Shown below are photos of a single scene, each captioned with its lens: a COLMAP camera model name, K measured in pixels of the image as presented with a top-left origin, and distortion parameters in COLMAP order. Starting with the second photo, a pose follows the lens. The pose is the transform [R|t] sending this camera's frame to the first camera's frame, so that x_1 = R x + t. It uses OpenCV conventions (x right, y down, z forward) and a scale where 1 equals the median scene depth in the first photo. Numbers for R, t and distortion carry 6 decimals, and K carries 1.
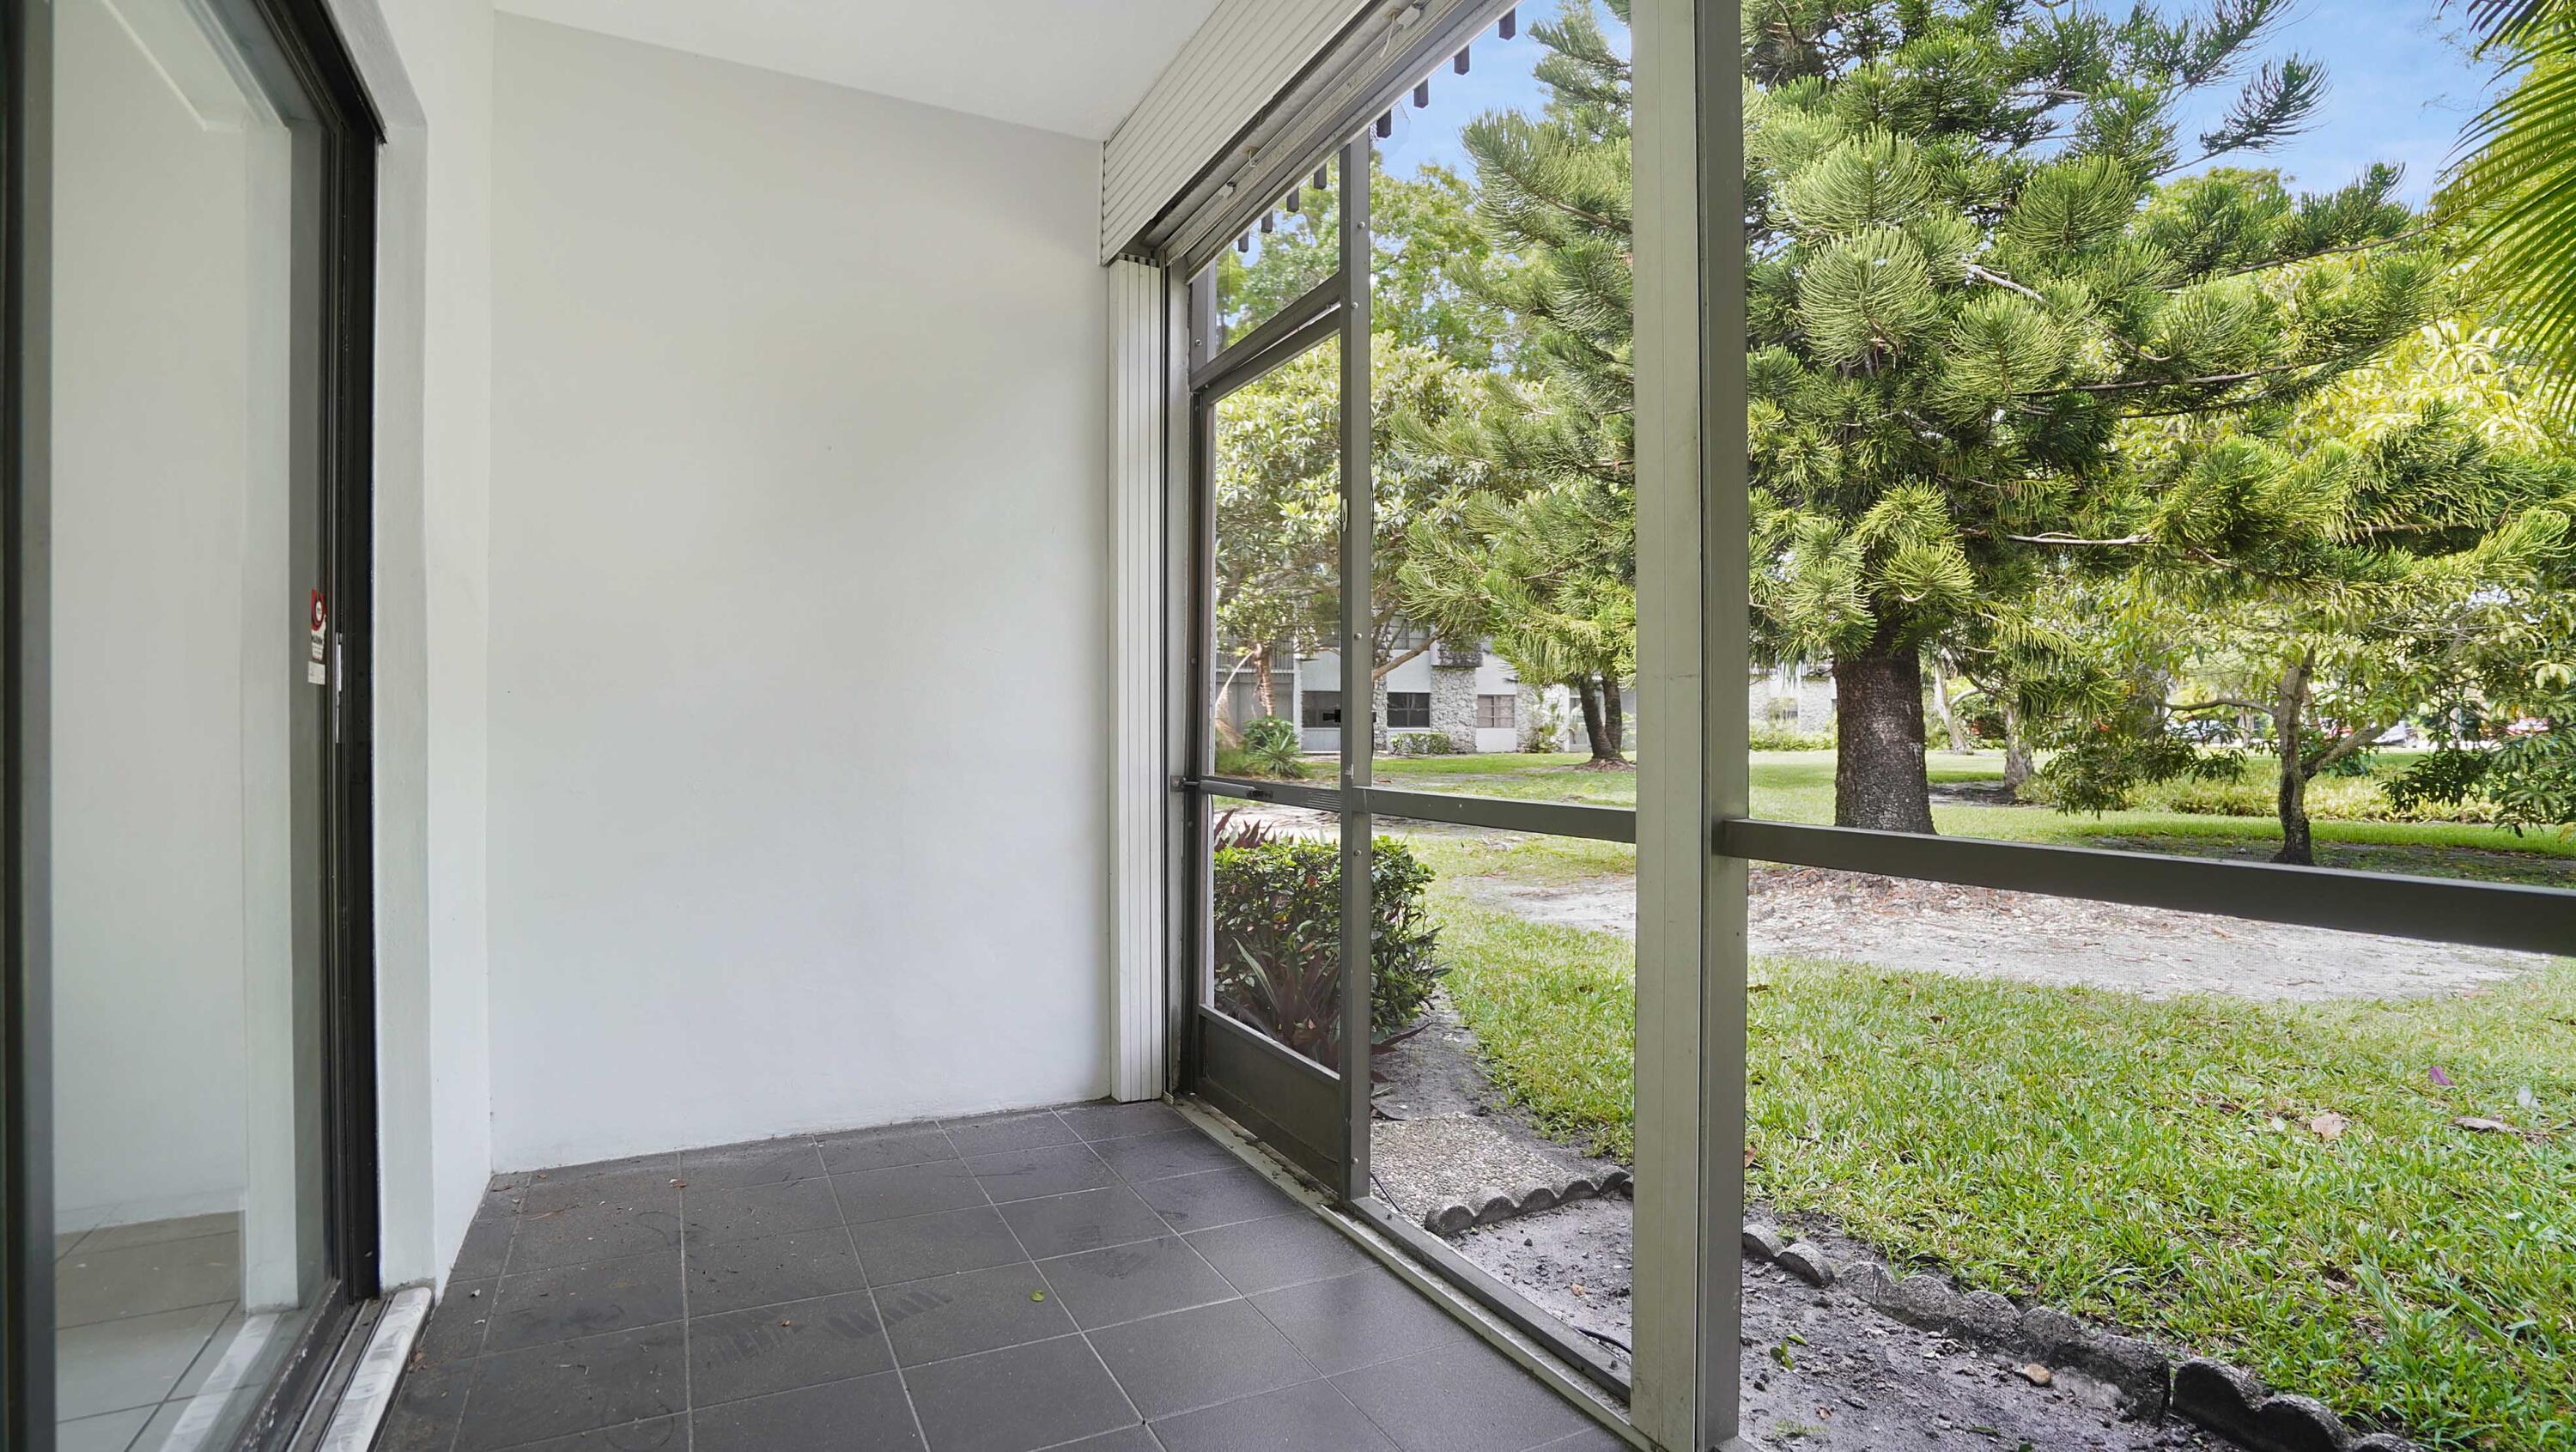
lens RADIAL K [[1285.3, 0, 1288.0], [0, 1285.3, 726.0], [0, 0, 1]] dist [0.000561, 0.000569]
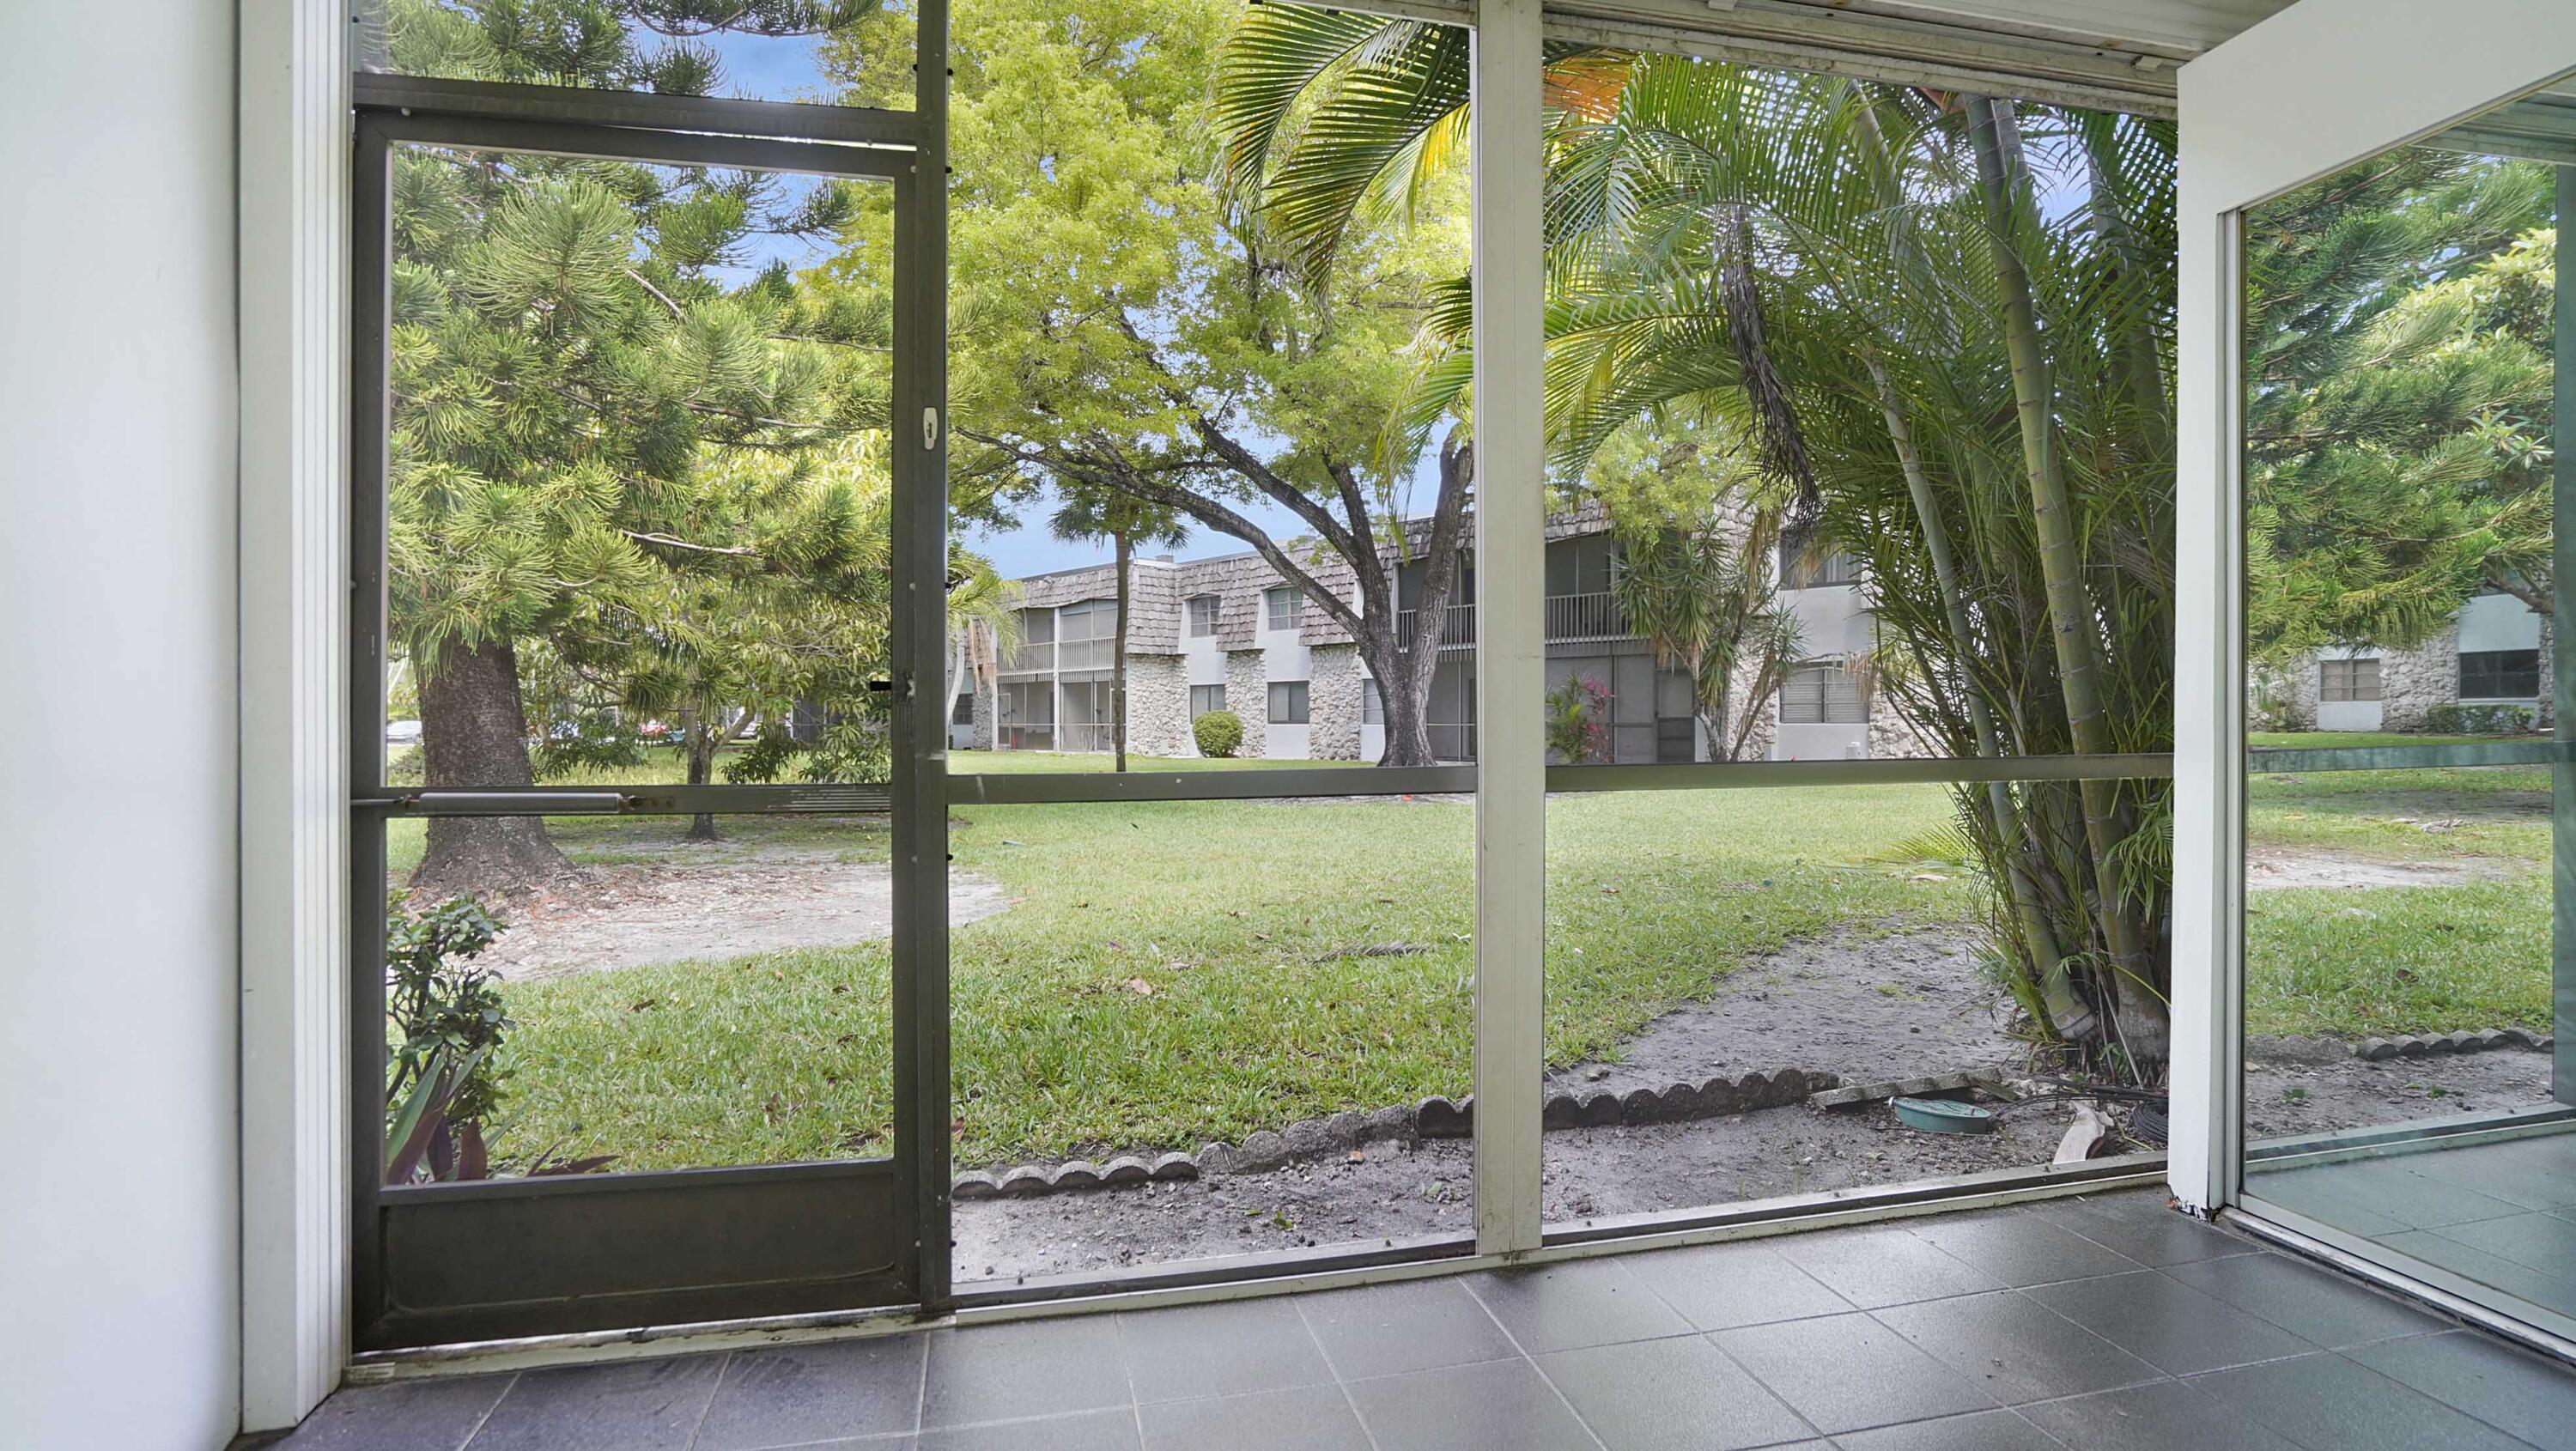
lens RADIAL K [[1285.2, 0, 1288.0], [0, 1285.2, 725.5], [0, 0, 1]] dist [0.000561, 0.000569]
pose [[0.228750, -0.007796, 0.973454, -0.636588], [0.005253, 0.999963, 0.006774, 0.002398], [-0.973471, 0.003564, 0.228782, 0.551083]]
